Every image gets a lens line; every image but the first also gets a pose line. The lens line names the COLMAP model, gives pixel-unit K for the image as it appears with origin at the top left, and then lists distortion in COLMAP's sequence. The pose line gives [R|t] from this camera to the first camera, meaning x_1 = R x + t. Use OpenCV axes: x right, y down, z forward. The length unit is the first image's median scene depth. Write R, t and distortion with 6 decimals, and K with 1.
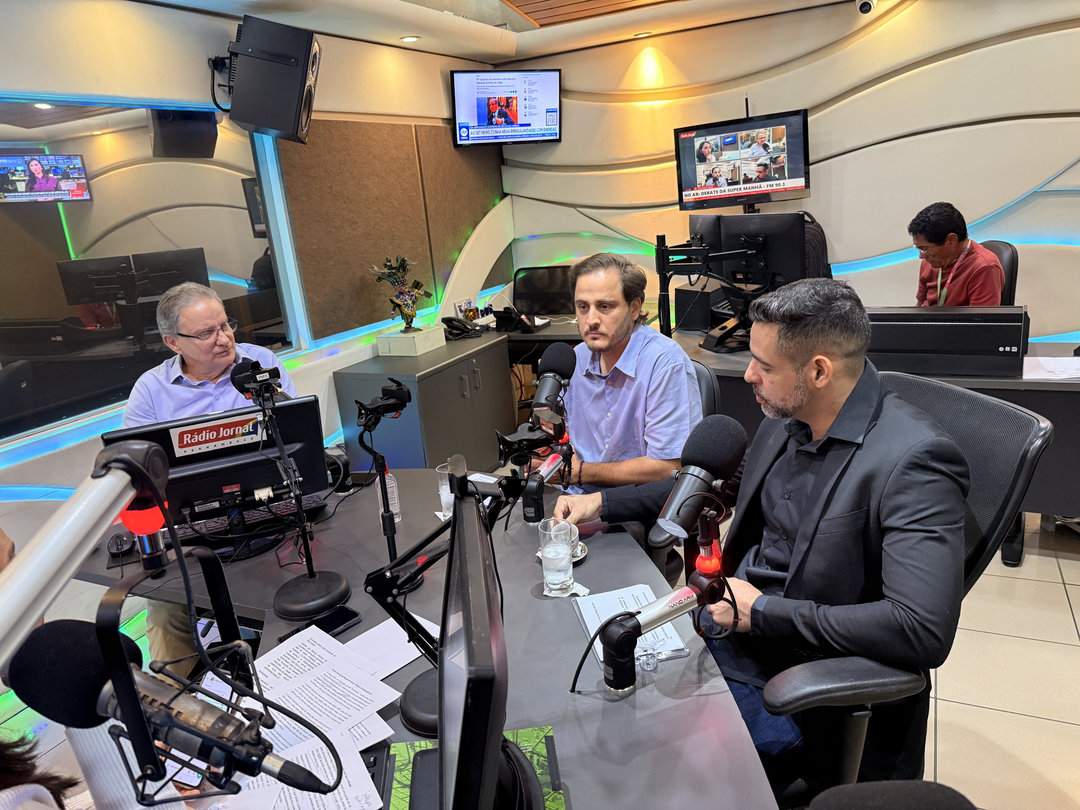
lens RADIAL K [[784.6, 0, 538.4], [0, 784.6, 432.7], [0, 0, 1]] dist [-0.004142, -0.004029]
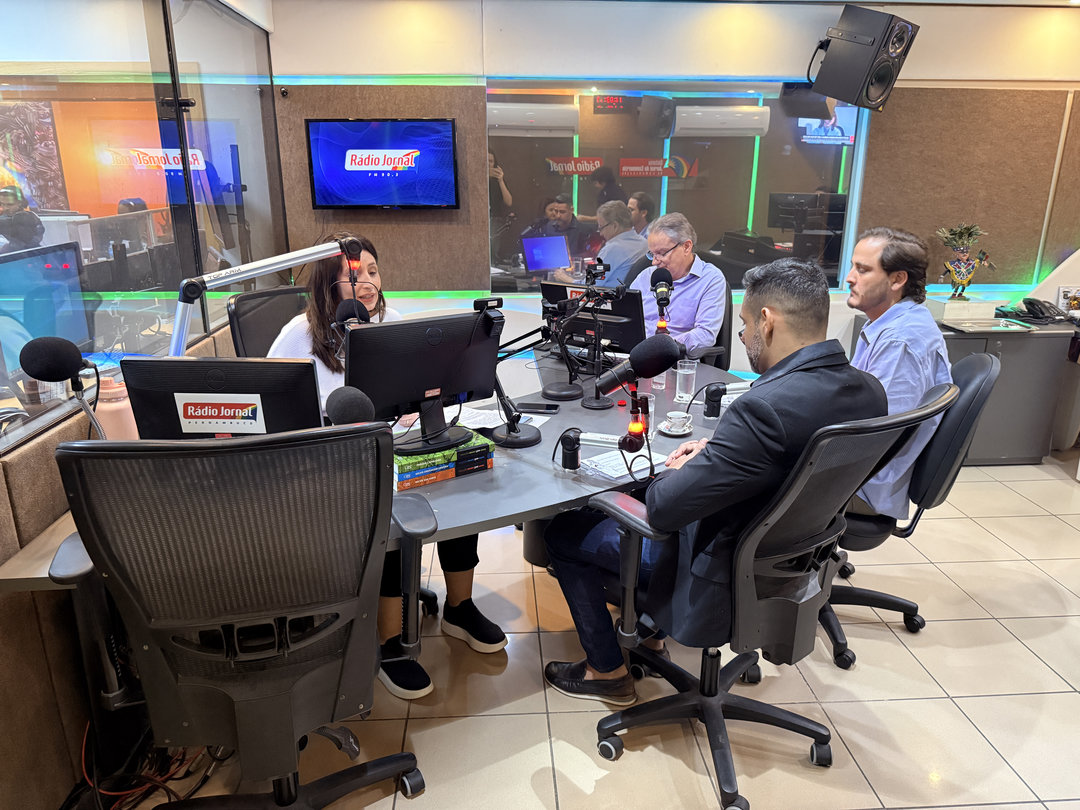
lens RADIAL K [[740.4, 0, 535.8], [0, 740.4, 409.3], [0, 0, 1]] dist [0.032538, -0.030111]
pose [[0.494380, 0.334387, -0.802355, 0.404016], [-0.303618, 0.931337, 0.201063, -0.026126], [0.814496, 0.144208, 0.561961, 0.037780]]
